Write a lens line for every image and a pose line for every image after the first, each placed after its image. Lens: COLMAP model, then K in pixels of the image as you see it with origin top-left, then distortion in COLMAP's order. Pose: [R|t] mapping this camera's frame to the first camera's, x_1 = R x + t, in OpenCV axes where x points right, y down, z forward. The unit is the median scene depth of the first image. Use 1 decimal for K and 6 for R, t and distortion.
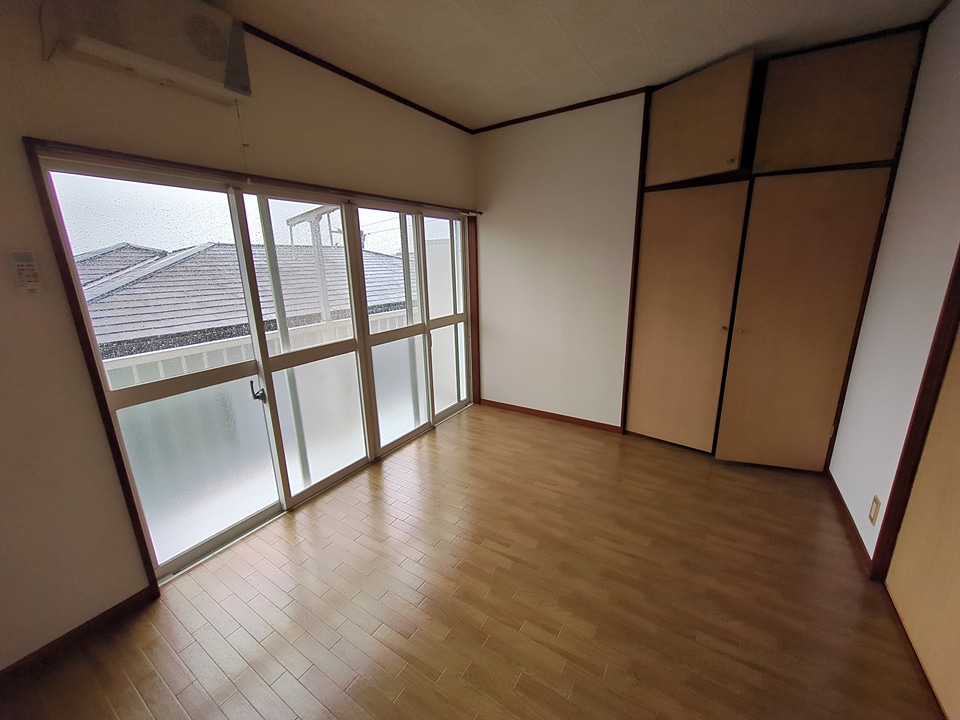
lens RADIAL K [[375.6, 0, 477.5], [0, 375.6, 357.9], [0, 0, 1]] dist [-0.012601, -0.000017]
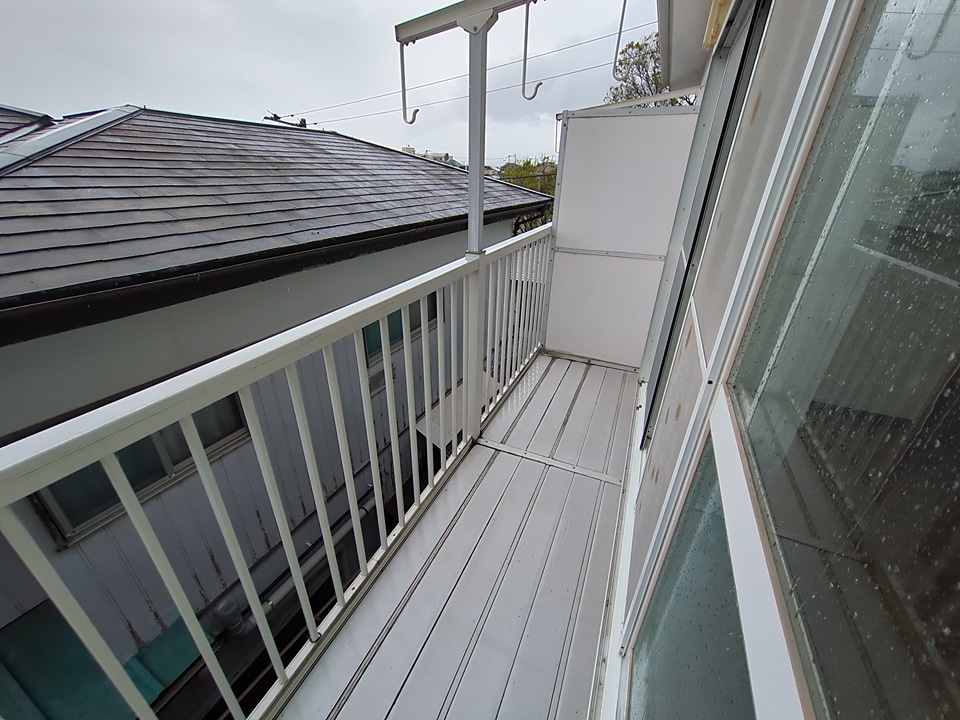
lens RADIAL K [[378.9, 0, 478.3], [0, 378.9, 355.0], [0, 0, 1]] dist [0.006322, 0.000207]
pose [[0.989433, -0.035696, 0.140527, -0.730510], [0.006775, 0.979544, 0.201116, -0.088053], [-0.144832, -0.198039, 0.969435, 0.650432]]
